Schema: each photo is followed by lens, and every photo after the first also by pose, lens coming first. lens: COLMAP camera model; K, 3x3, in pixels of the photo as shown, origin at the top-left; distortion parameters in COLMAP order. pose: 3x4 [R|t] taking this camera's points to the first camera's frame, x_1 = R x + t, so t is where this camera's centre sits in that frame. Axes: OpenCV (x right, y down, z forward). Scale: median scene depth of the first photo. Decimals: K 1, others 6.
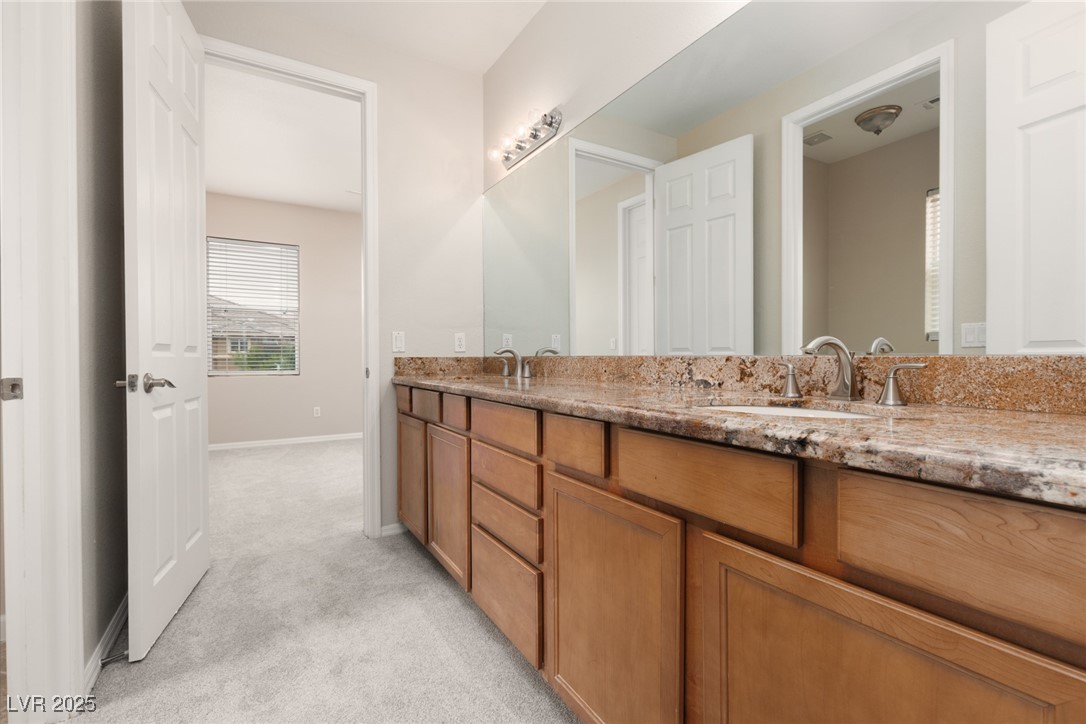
lens RADIAL K [[485.8, 0, 542.3], [0, 485.8, 359.2], [0, 0, 1]] dist [-0.001669, -0.000063]
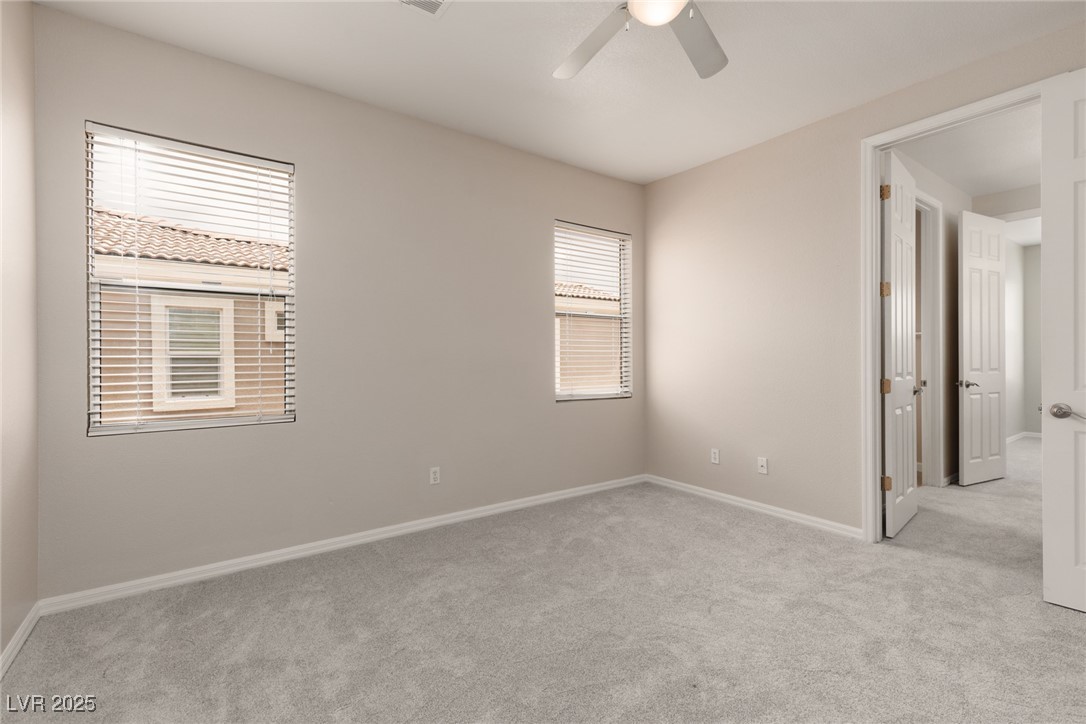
lens RADIAL K [[485.8, 0, 542.9], [0, 485.8, 360.2], [0, 0, 1]] dist [-0.001669, -0.000063]
pose [[0.113493, -0.000345, -0.993539, 1.487769], [-0.004379, 0.999990, -0.000848, -0.065340], [0.993529, 0.004447, 0.113491, -1.527808]]
